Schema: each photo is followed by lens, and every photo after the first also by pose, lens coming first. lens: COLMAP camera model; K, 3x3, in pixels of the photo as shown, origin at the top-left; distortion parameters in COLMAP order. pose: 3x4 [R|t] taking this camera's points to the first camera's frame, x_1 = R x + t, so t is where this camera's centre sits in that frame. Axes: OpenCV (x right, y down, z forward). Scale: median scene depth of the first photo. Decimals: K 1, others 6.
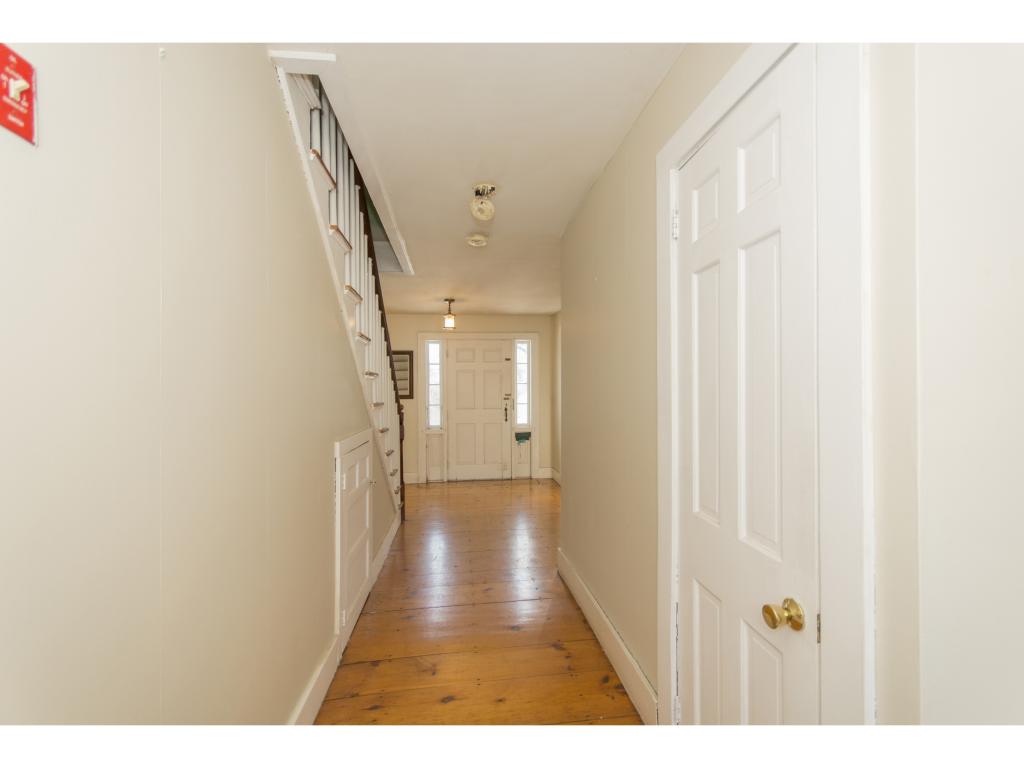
lens RADIAL K [[482.7, 0, 513.6], [0, 482.7, 387.1], [0, 0, 1]] dist [0.001142, 0.000246]
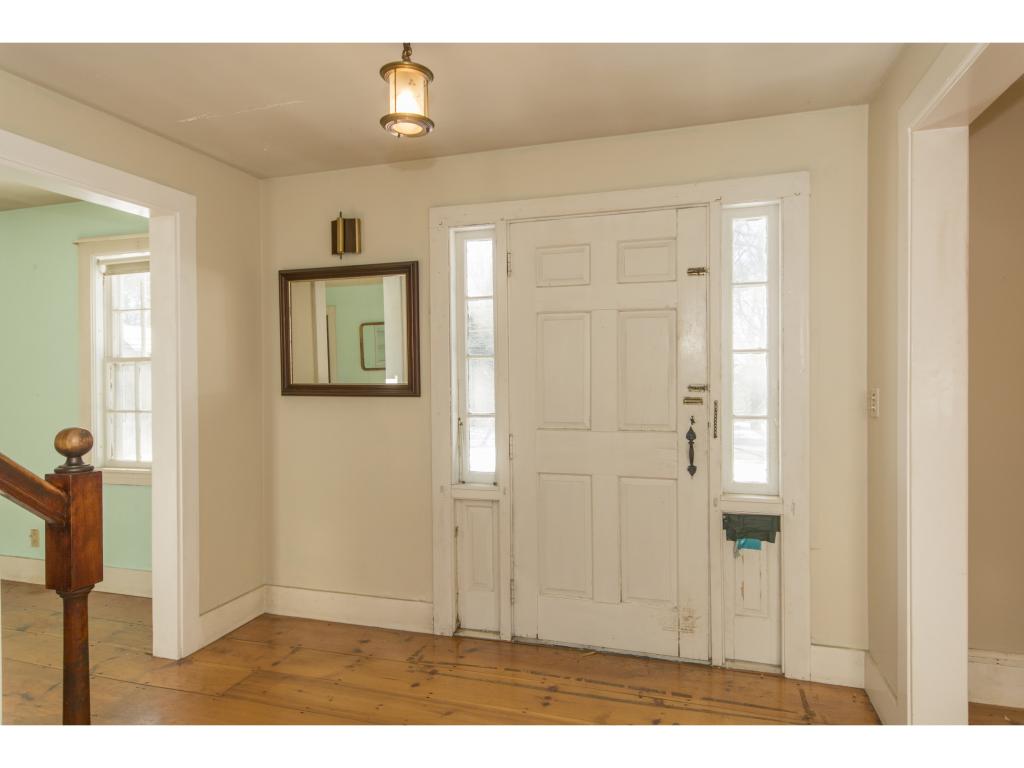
lens RADIAL K [[665.0, 0, 494.2], [0, 665.0, 374.4], [0, 0, 1]] dist [0.001583, 0.001501]
pose [[0.916918, 0.002175, -0.399070, 0.037815], [0.002557, 0.999933, 0.011325, 0.002640], [0.399067, -0.011405, 0.916851, 0.565670]]
